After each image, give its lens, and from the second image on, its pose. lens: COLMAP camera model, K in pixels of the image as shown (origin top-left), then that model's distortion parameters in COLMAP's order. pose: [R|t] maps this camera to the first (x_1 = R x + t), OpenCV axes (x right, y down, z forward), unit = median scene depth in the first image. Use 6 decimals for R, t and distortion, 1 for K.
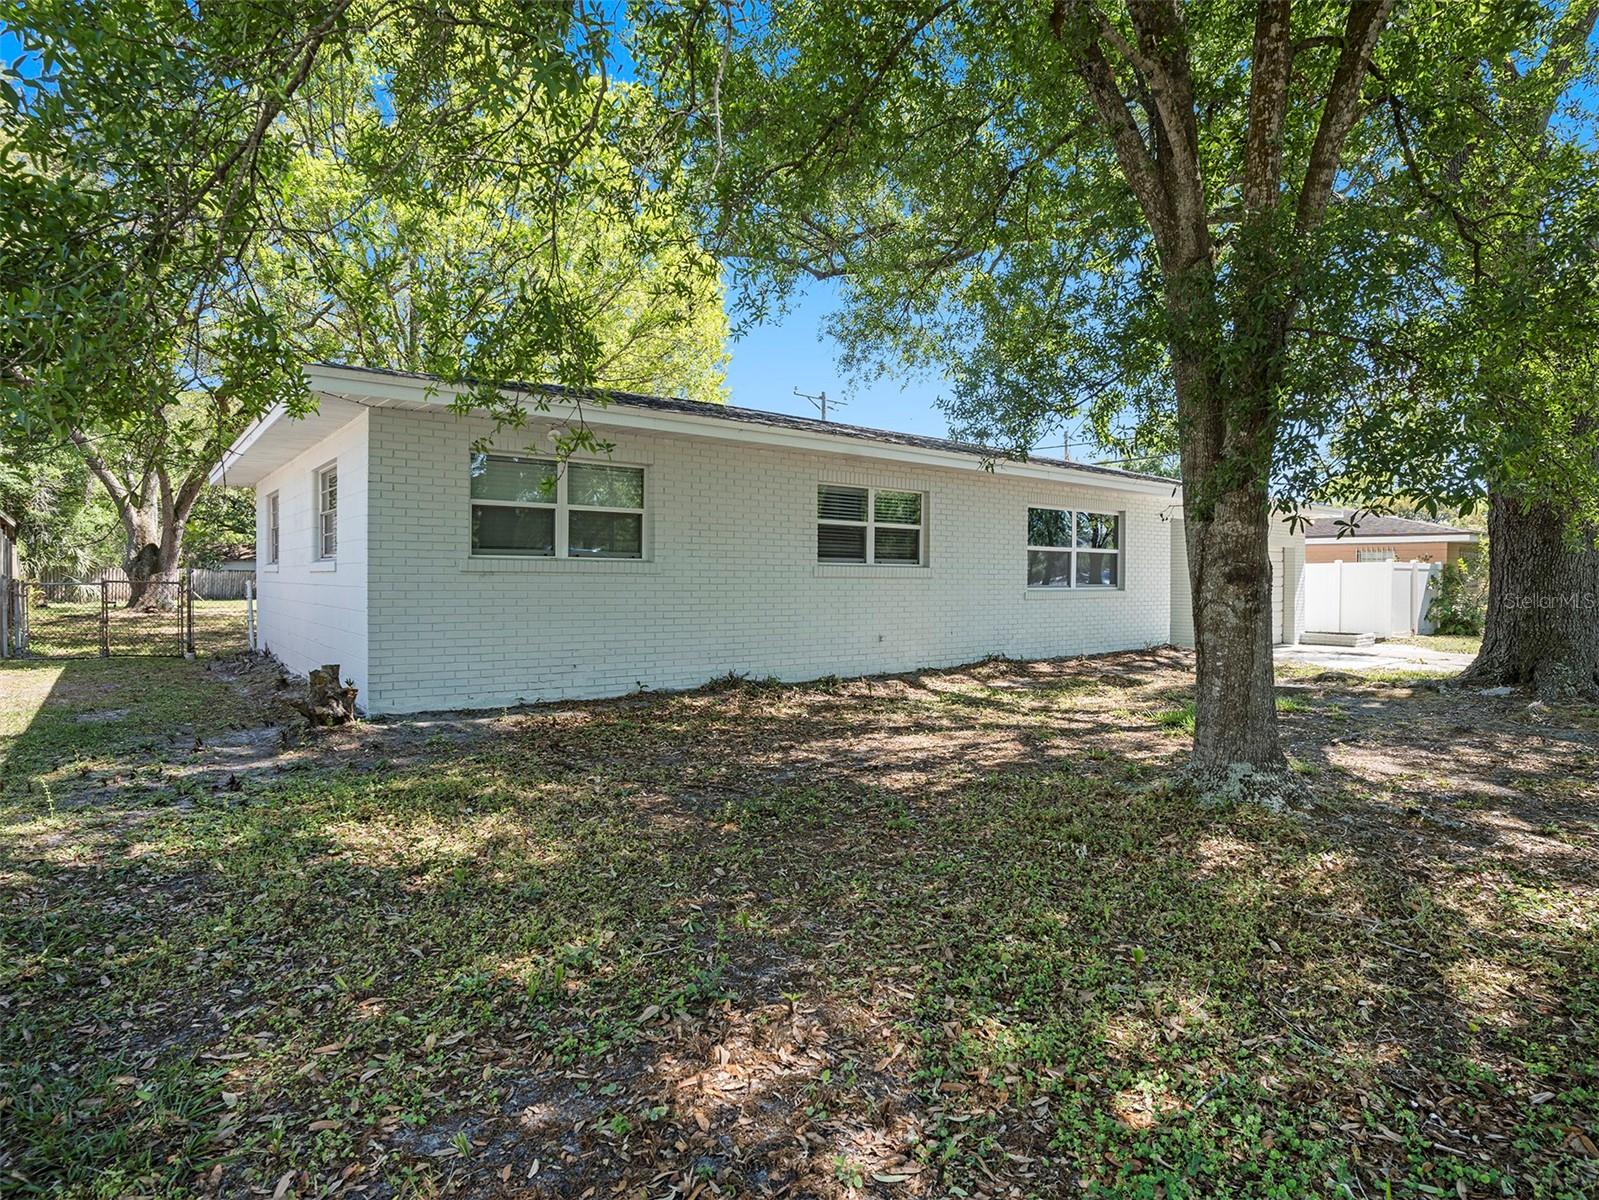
lens RADIAL K [[839.5, 0, 794.4], [0, 839.5, 588.8], [0, 0, 1]] dist [-0.001638, -0.002822]
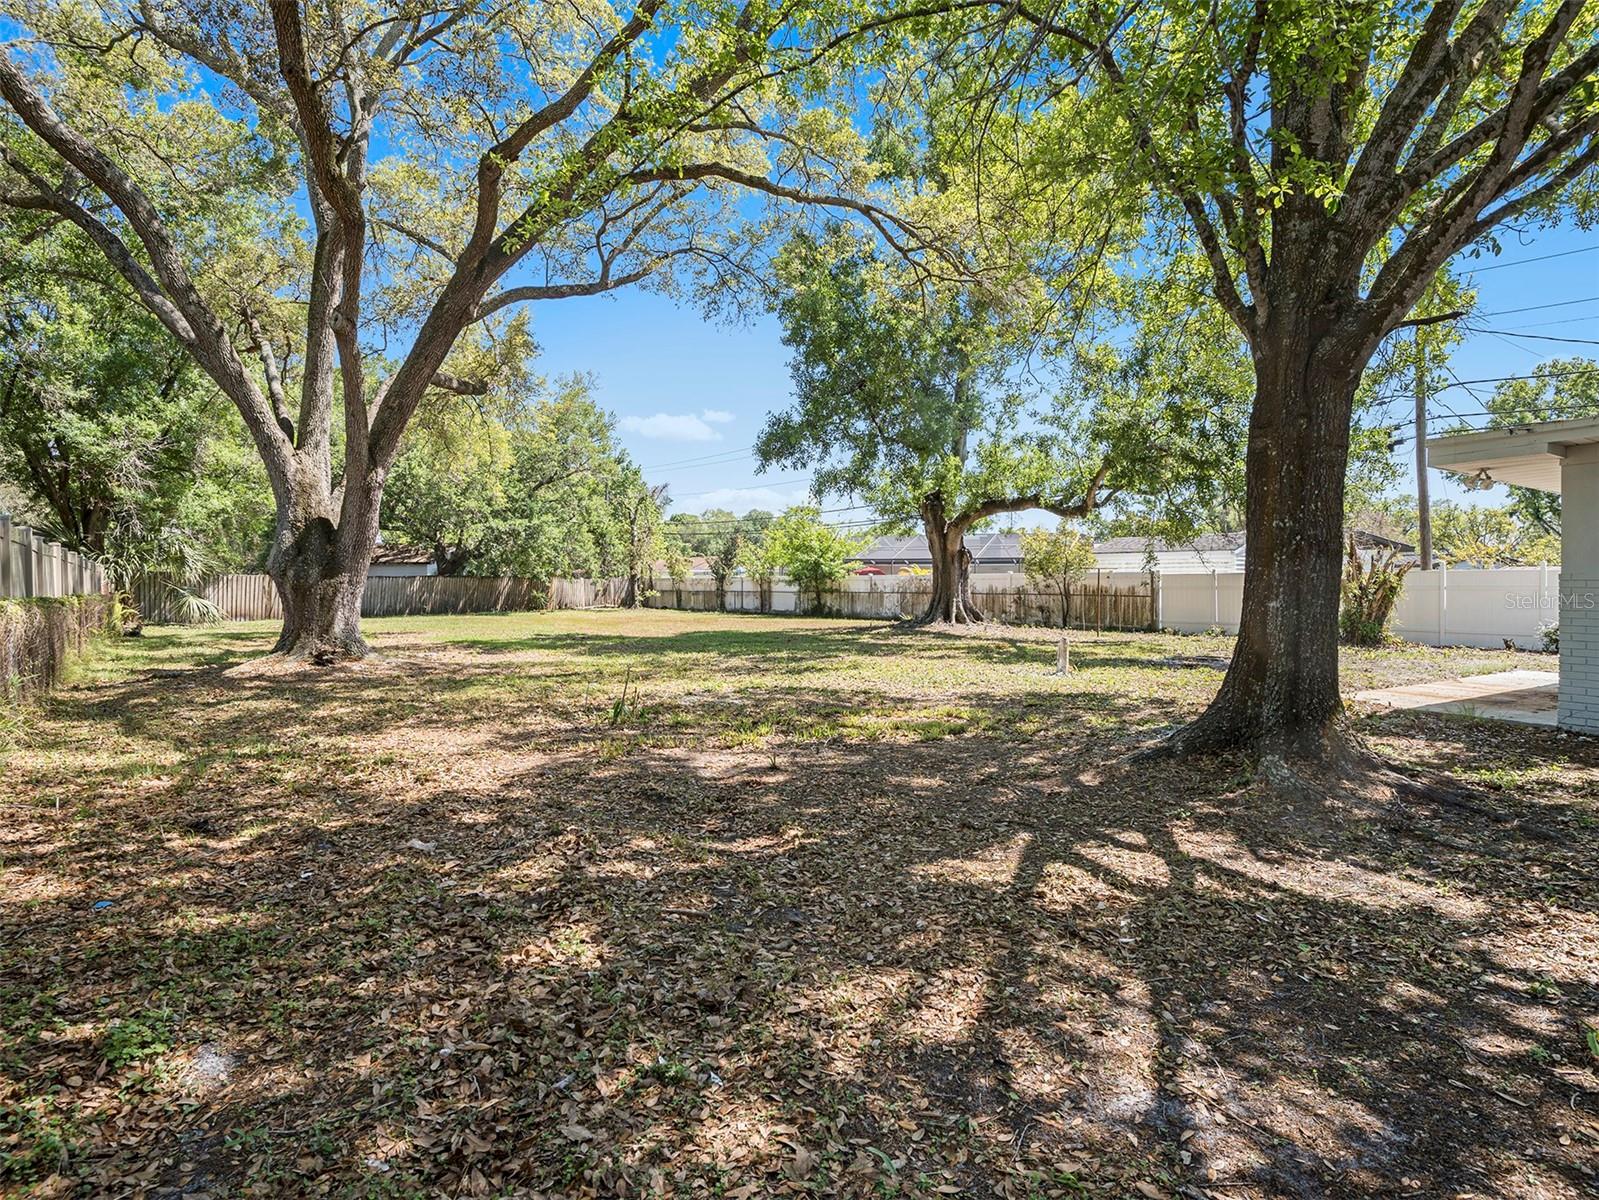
lens RADIAL K [[839.5, 0, 803.2], [0, 839.5, 606.2], [0, 0, 1]] dist [-0.001638, -0.002822]
pose [[0.997068, -0.003107, -0.076452, -0.327595], [0.004081, 0.999913, 0.012579, -0.005930], [0.076407, -0.012854, 0.996994, 0.387945]]
